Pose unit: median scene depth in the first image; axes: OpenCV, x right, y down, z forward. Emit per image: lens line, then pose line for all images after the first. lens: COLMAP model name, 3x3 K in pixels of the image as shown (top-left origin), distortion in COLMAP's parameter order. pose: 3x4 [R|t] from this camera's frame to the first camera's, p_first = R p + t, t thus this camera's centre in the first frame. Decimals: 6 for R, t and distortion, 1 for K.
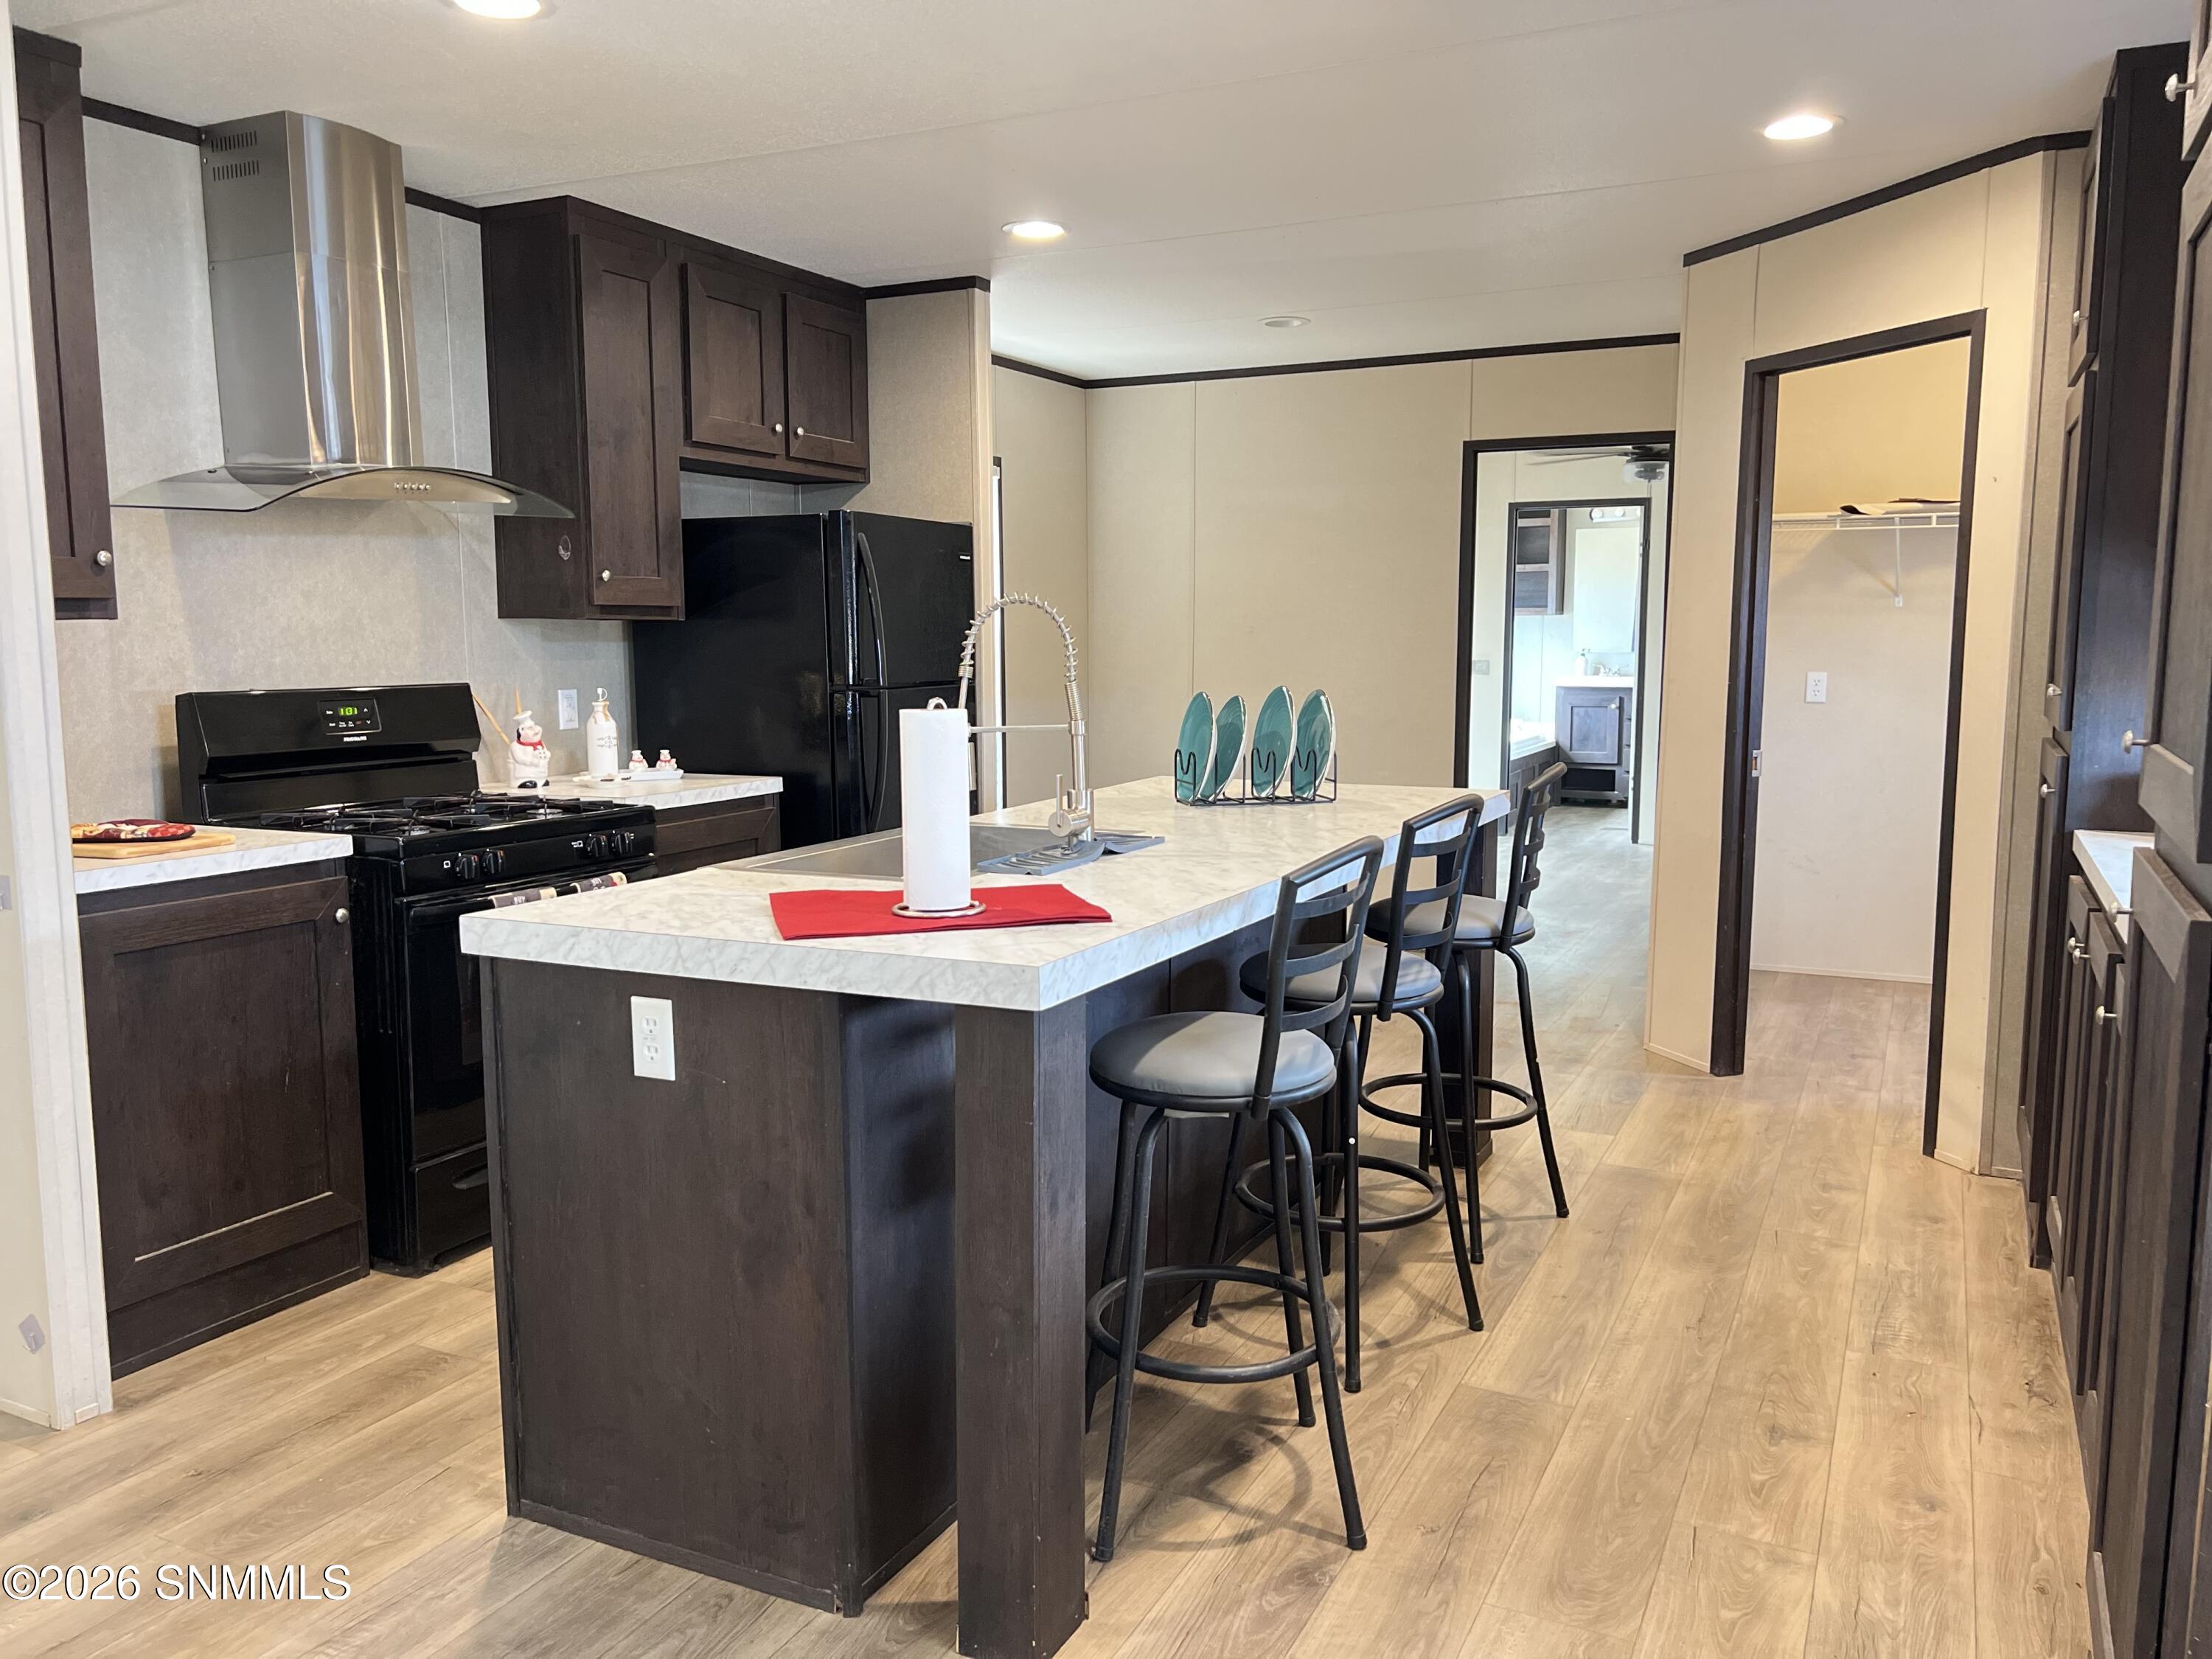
lens RADIAL K [[1667.3, 0, 1109.7], [0, 1667.3, 827.0], [0, 0, 1]] dist [0.054861, -0.066685]
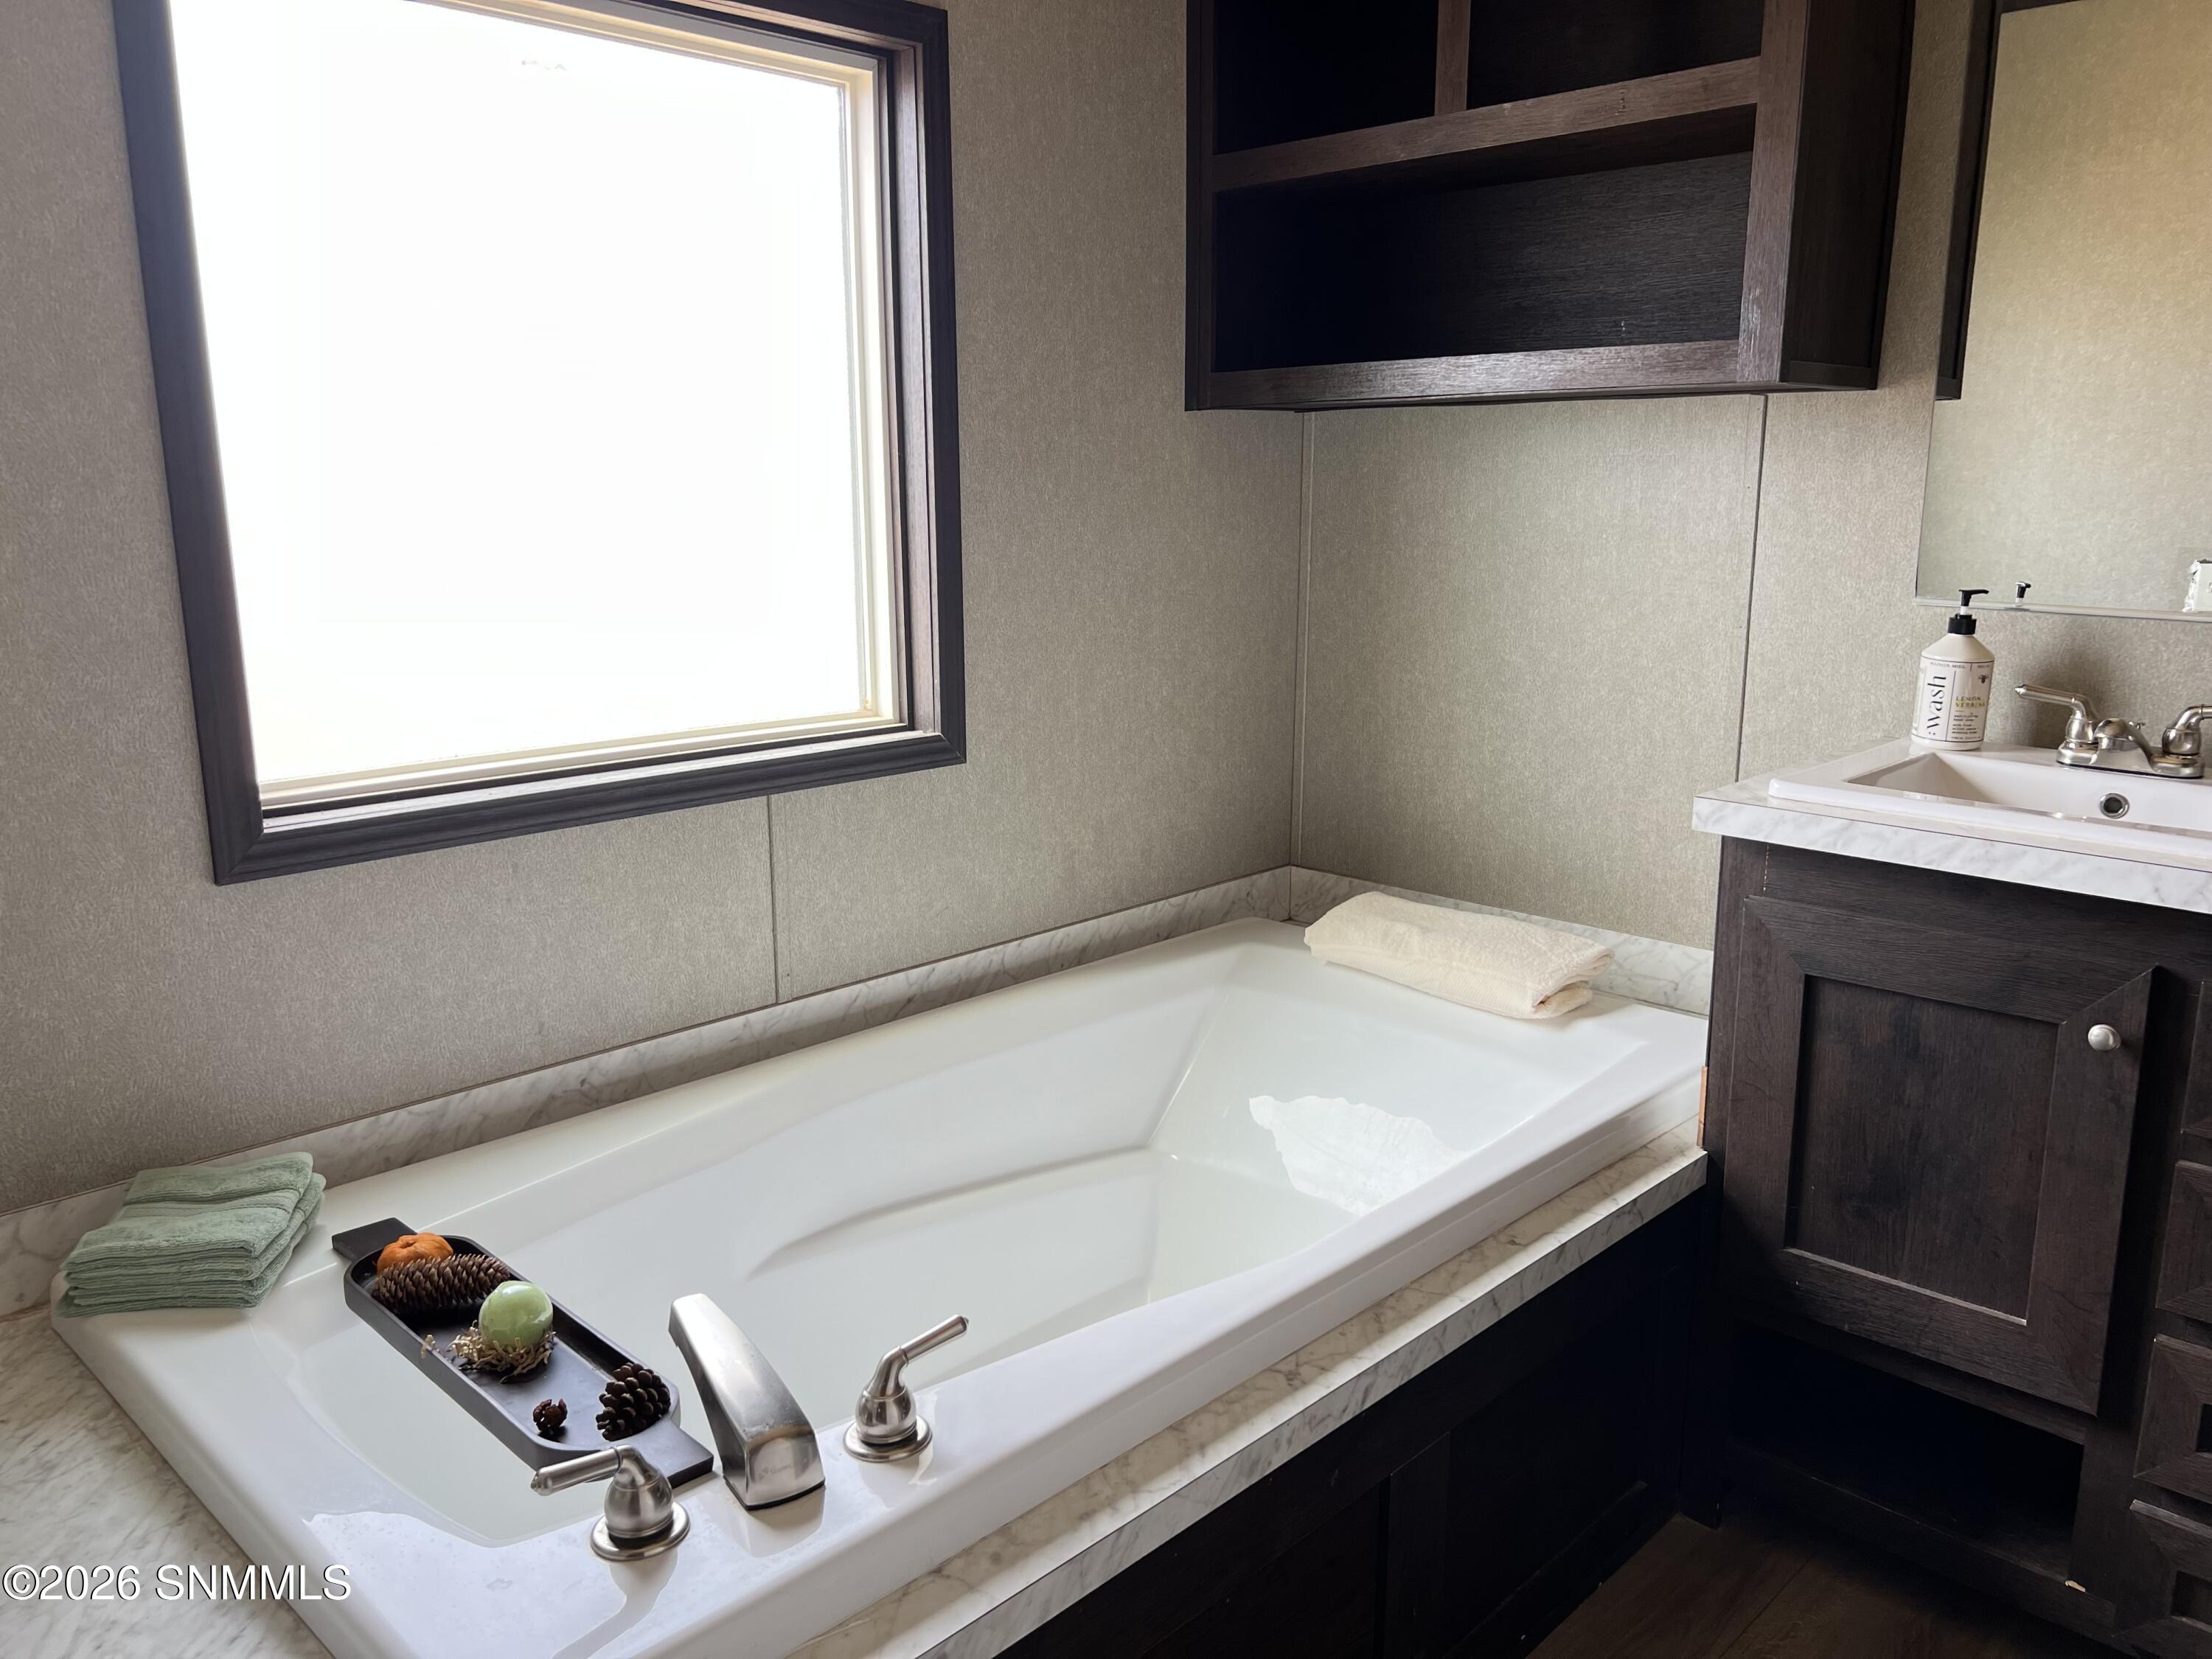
lens RADIAL K [[1667.3, 0, 1098.8], [0, 1667.3, 832.7], [0, 0, 1]] dist [0.054861, -0.066685]
pose [[0.951617, 0.068491, -0.299555, 0.260004], [-0.039475, 0.994014, 0.101872, -0.099284], [0.304739, -0.085118, 0.948625, 0.835658]]
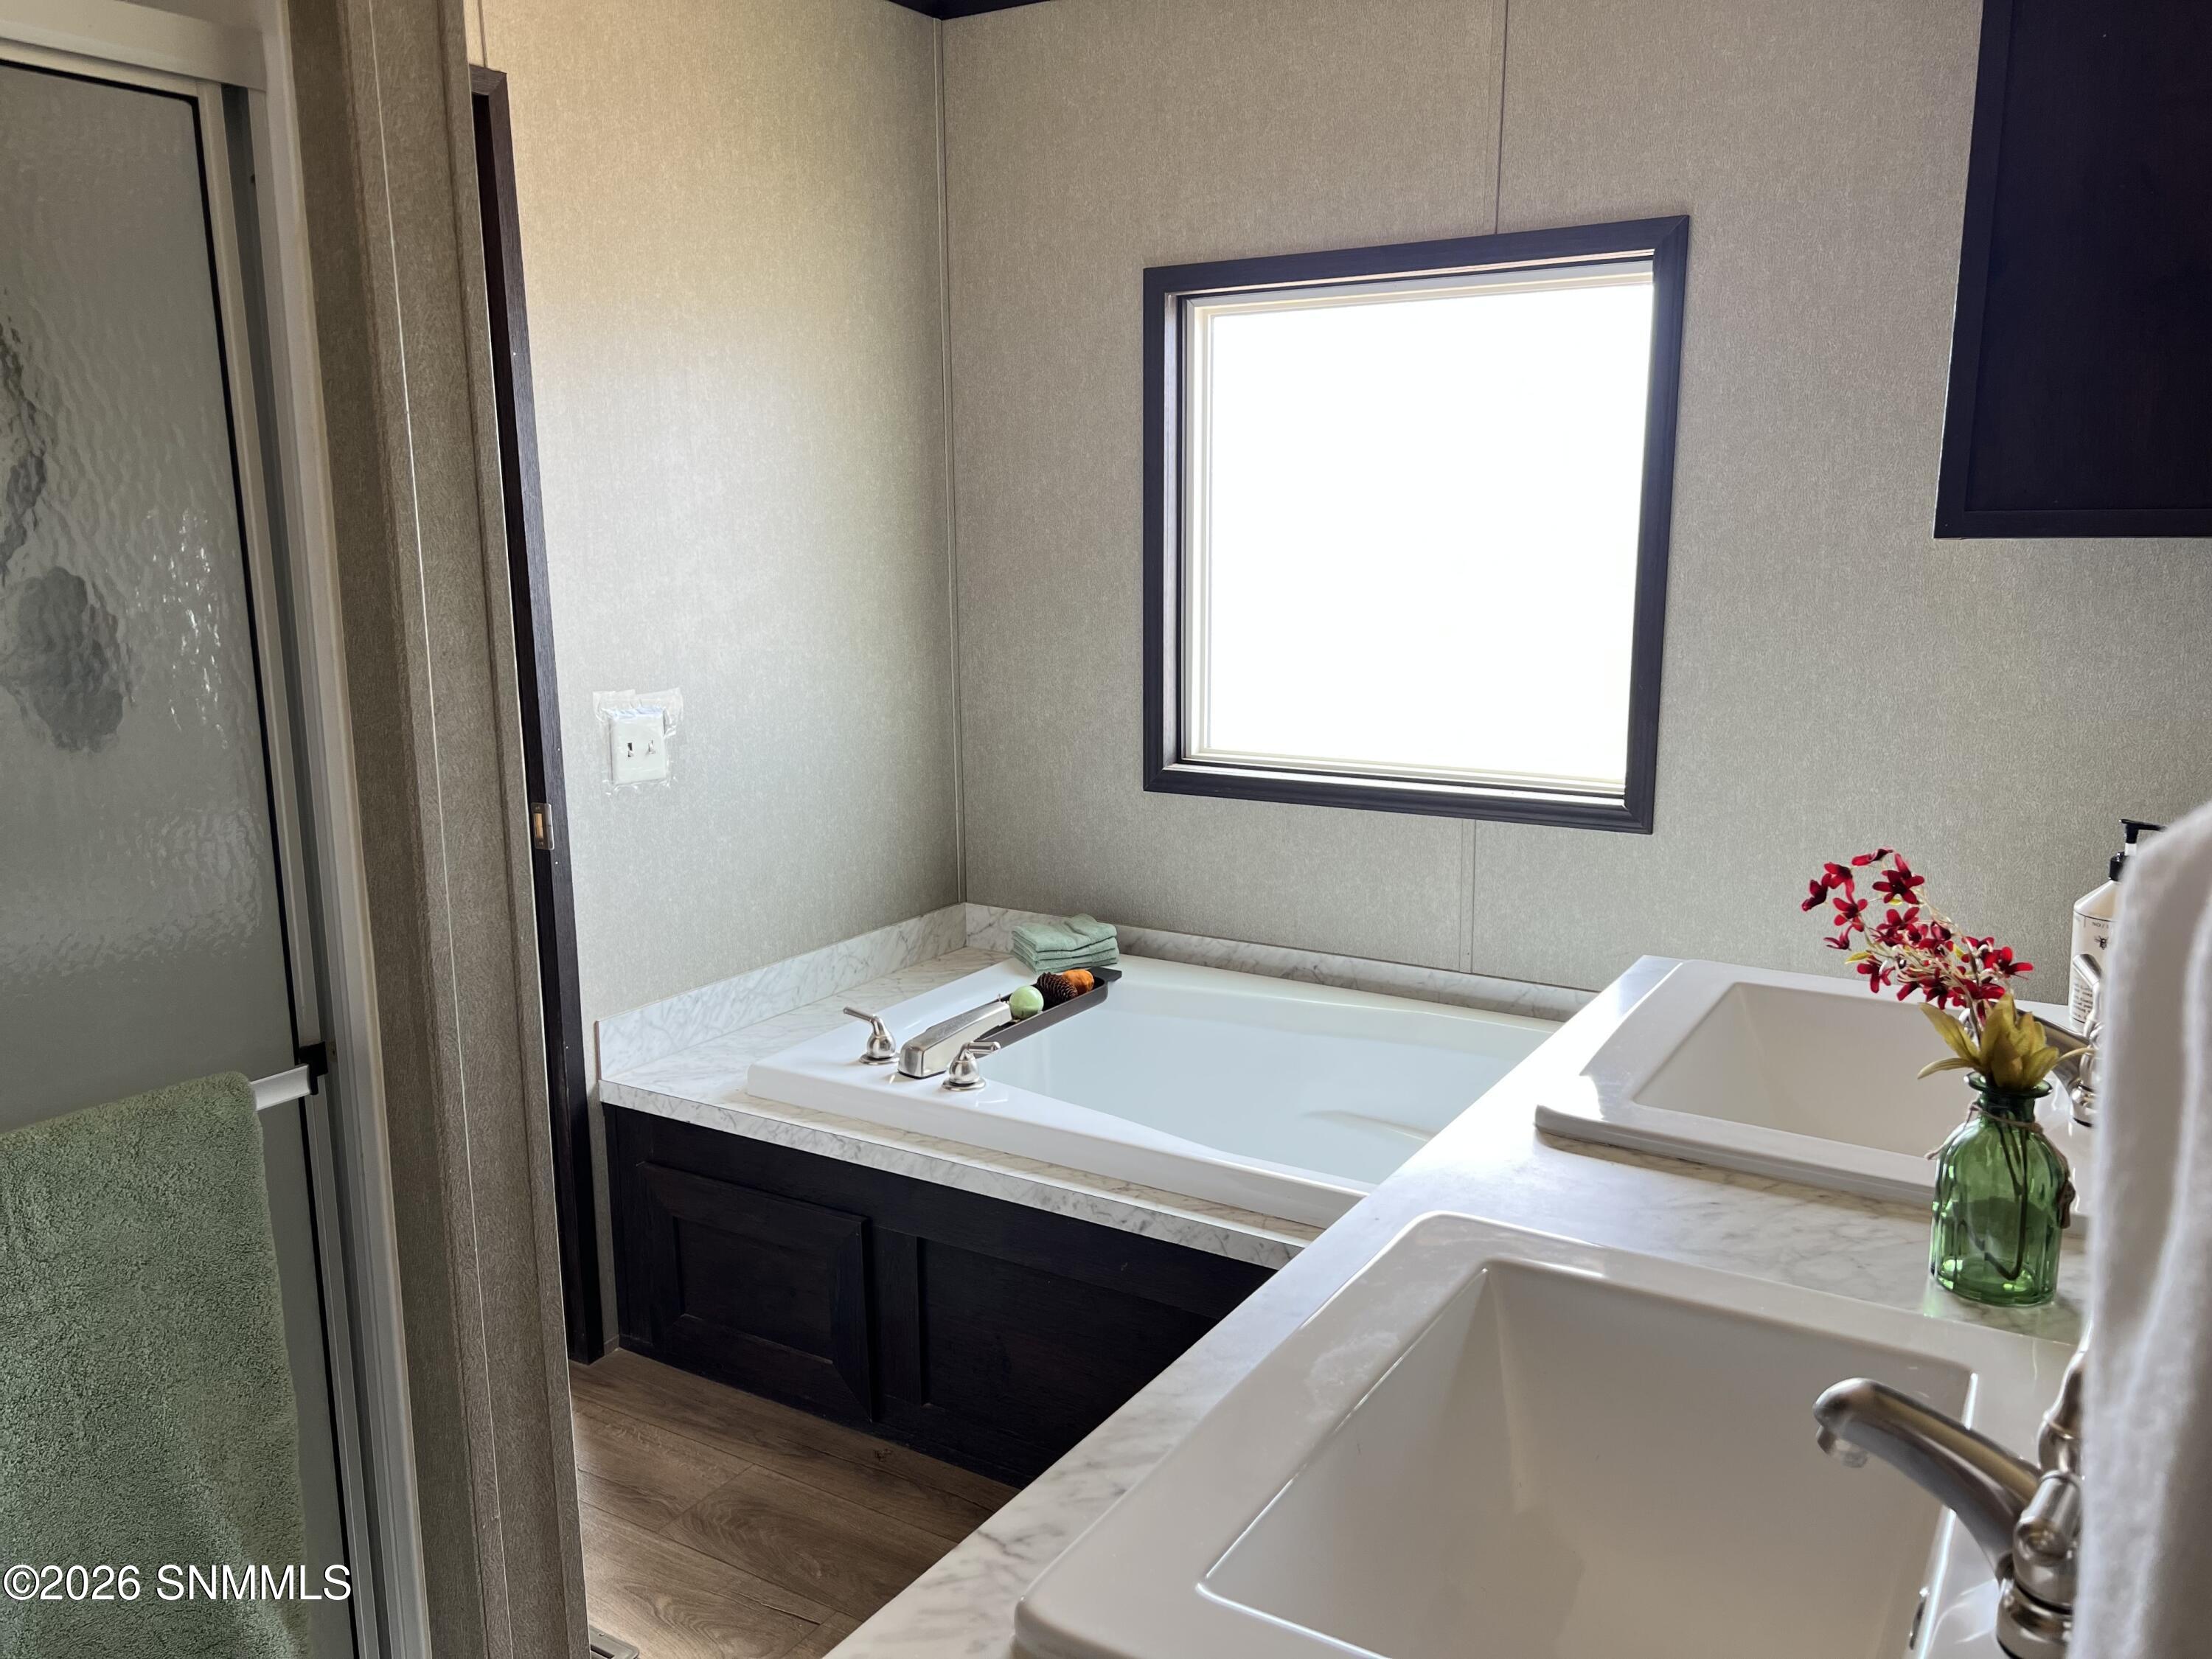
lens RADIAL K [[1667.3, 0, 1097.7], [0, 1667.3, 823.2], [0, 0, 1]] dist [0.054861, -0.066685]
pose [[-0.095476, 0.187867, -0.977543, 0.426321], [-0.105976, 0.974530, 0.197638, -0.127267], [0.989774, 0.122466, -0.073135, 0.964552]]
